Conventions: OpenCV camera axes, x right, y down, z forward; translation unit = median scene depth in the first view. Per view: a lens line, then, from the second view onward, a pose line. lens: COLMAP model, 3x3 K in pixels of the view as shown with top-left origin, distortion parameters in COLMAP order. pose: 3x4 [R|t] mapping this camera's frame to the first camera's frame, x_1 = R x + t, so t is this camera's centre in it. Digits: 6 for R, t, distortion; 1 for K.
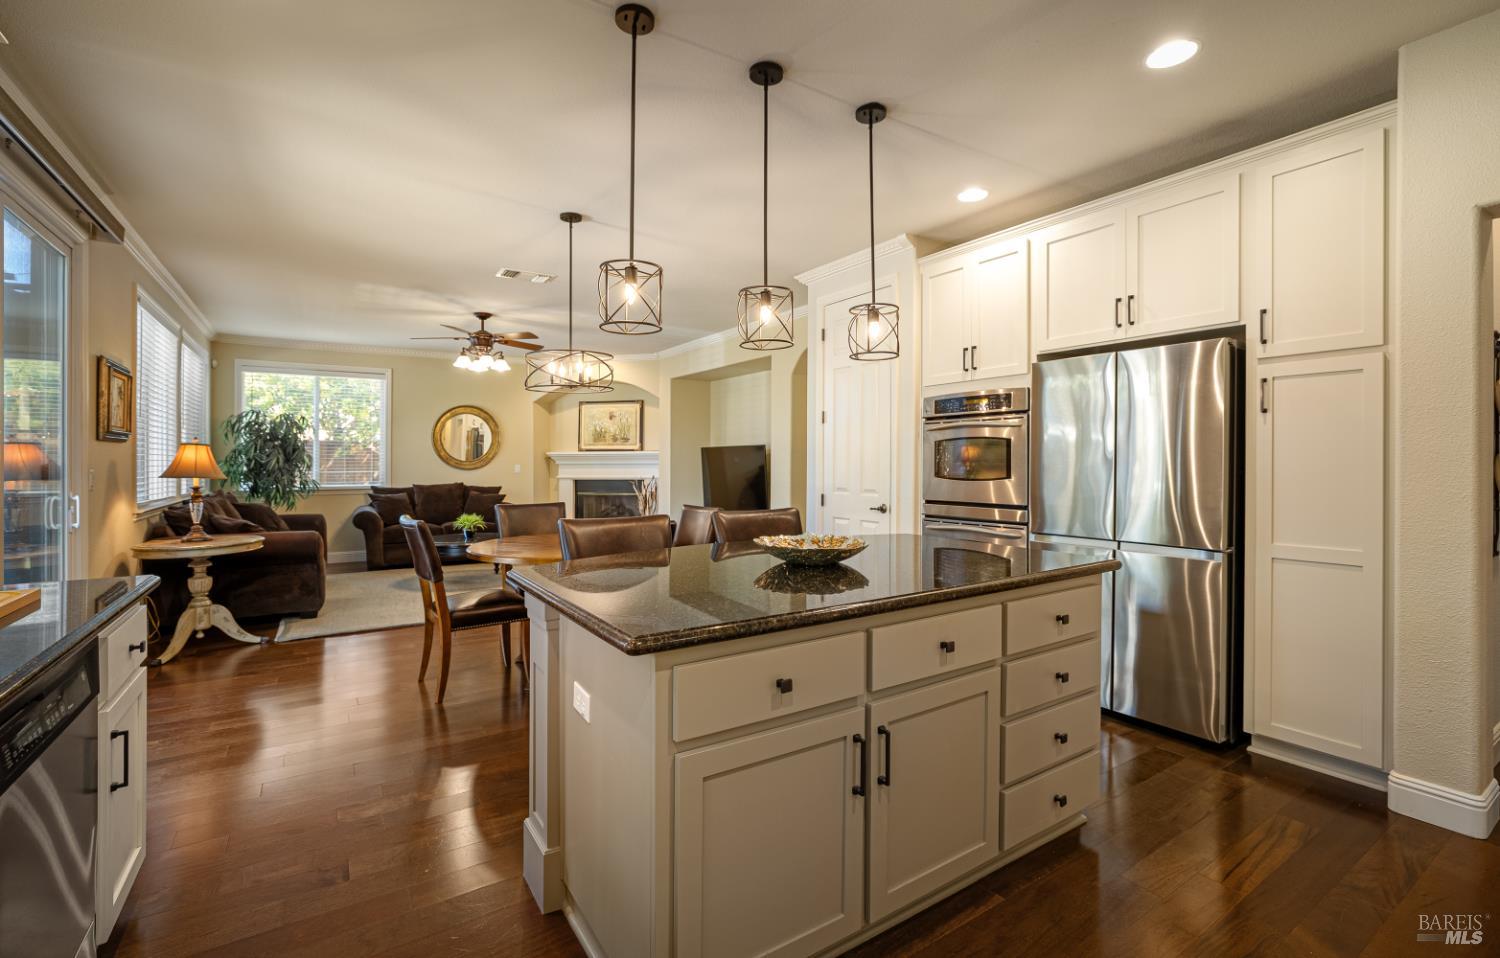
lens RADIAL K [[649.8, 0, 741.2], [0, 649.8, 460.9], [0, 0, 1]] dist [-0.001477, -0.000031]
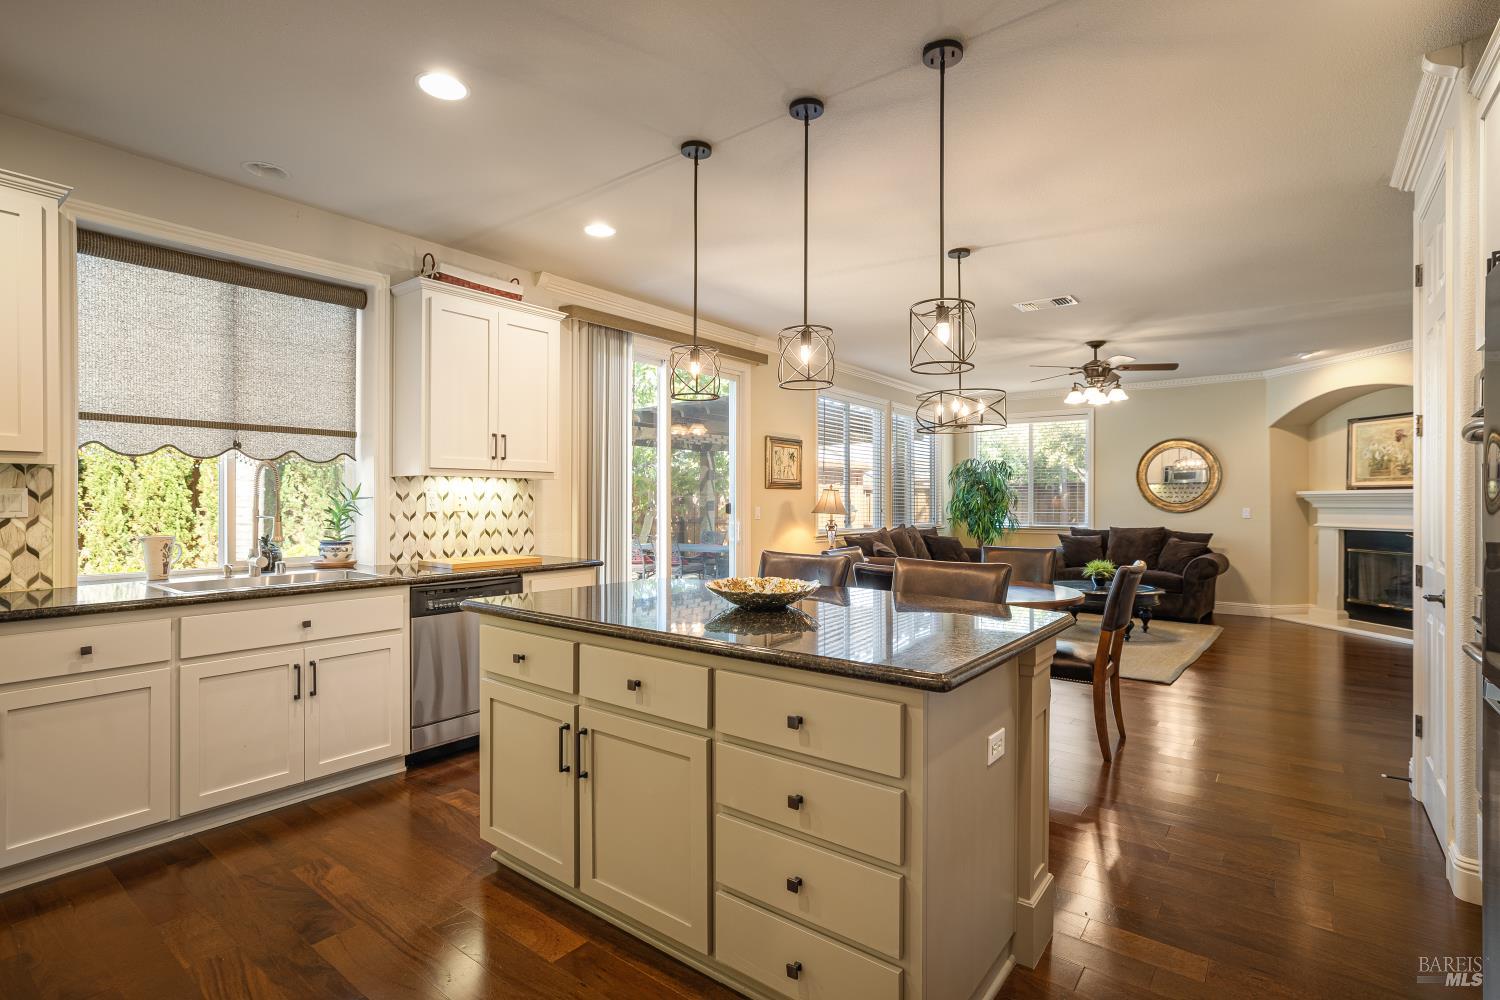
lens RADIAL K [[715.4, 0, 755.7], [0, 715.4, 502.8], [0, 0, 1]] dist [-0.034744, 0.020397]
pose [[0.319695, 0.004295, -0.947511, 0.344329], [-0.003422, 0.999988, 0.003379, -0.001236], [0.947514, 0.002162, 0.319706, 0.194783]]
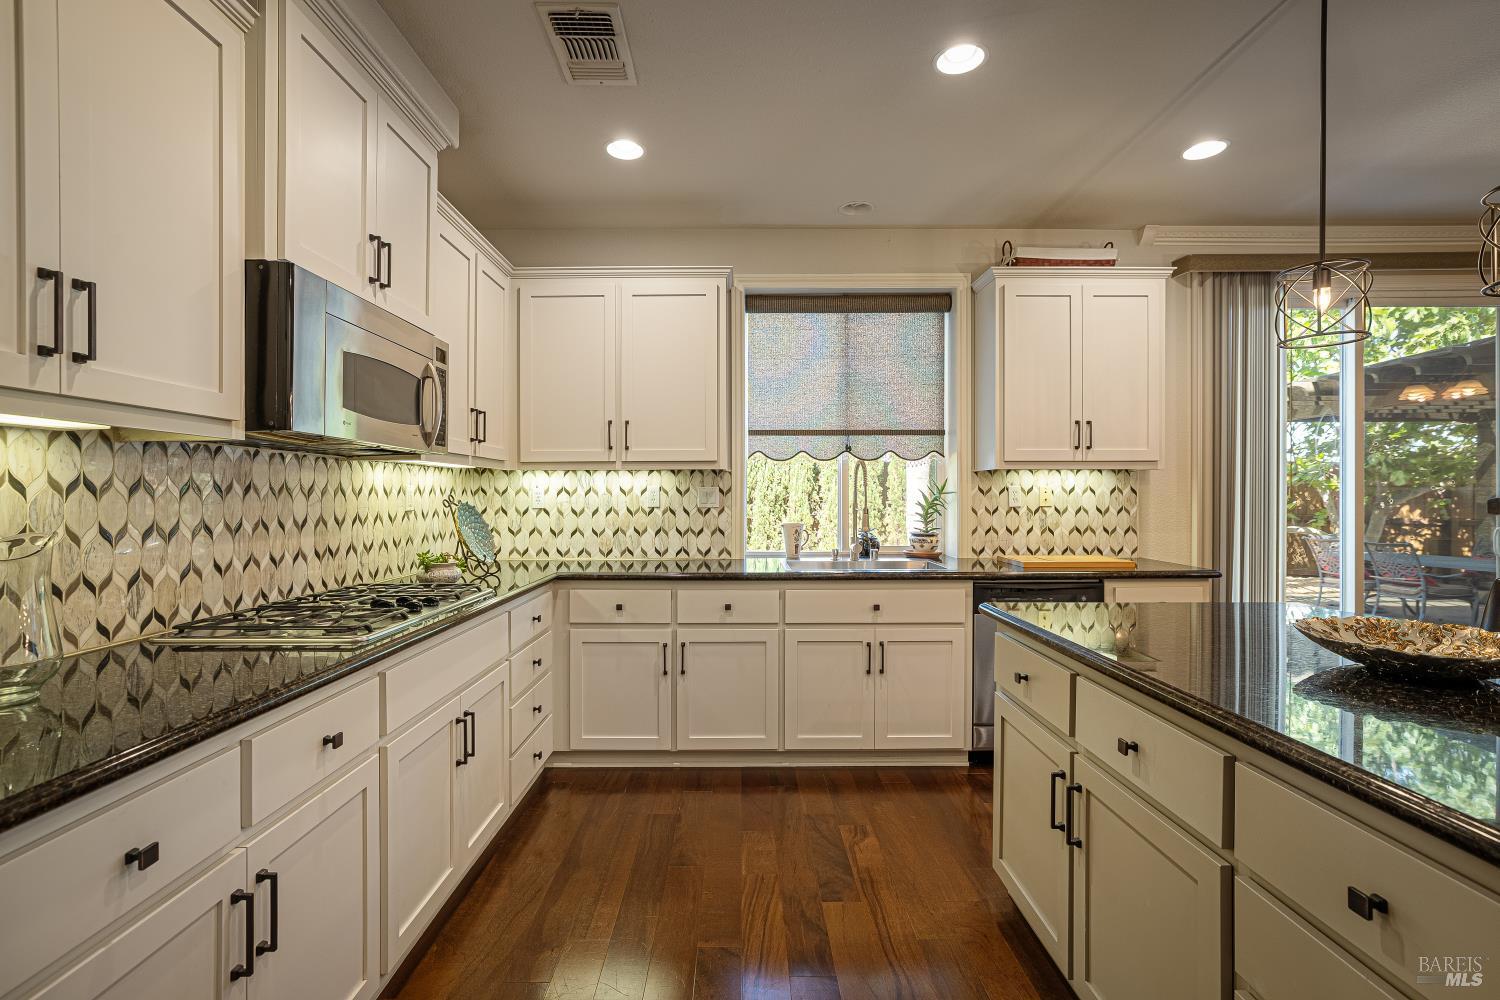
lens RADIAL K [[700.5, 0, 751.3], [0, 700.5, 499.2], [0, 0, 1]] dist [-0.003940, -0.000022]
pose [[-0.551707, 0.006439, -0.834013, 0.292756], [-0.000204, 0.999969, 0.007855, -0.001256], [0.834038, 0.004504, -0.551689, 0.256729]]
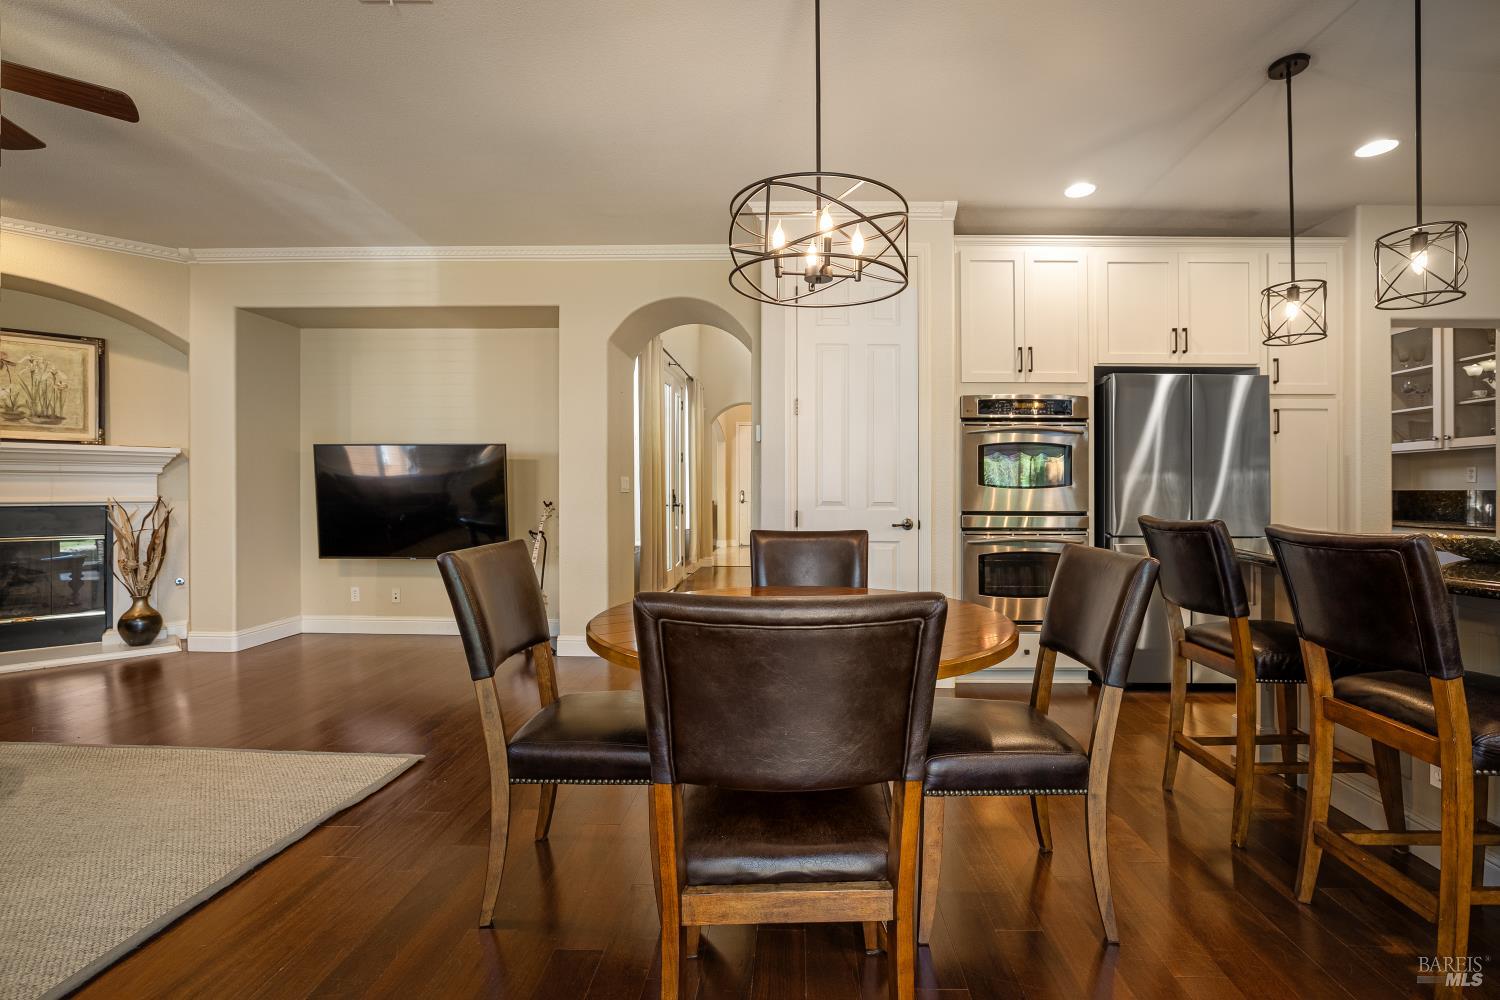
lens RADIAL K [[692.9, 0, 797.8], [0, 692.9, 499.3], [0, 0, 1]] dist [-0.016899, 0.009266]
pose [[0.567430, 0.001660, 0.823420, -0.354052], [-0.006612, 0.999975, 0.002540, 0.024920], [-0.823395, -0.006885, 0.567427, 0.370029]]
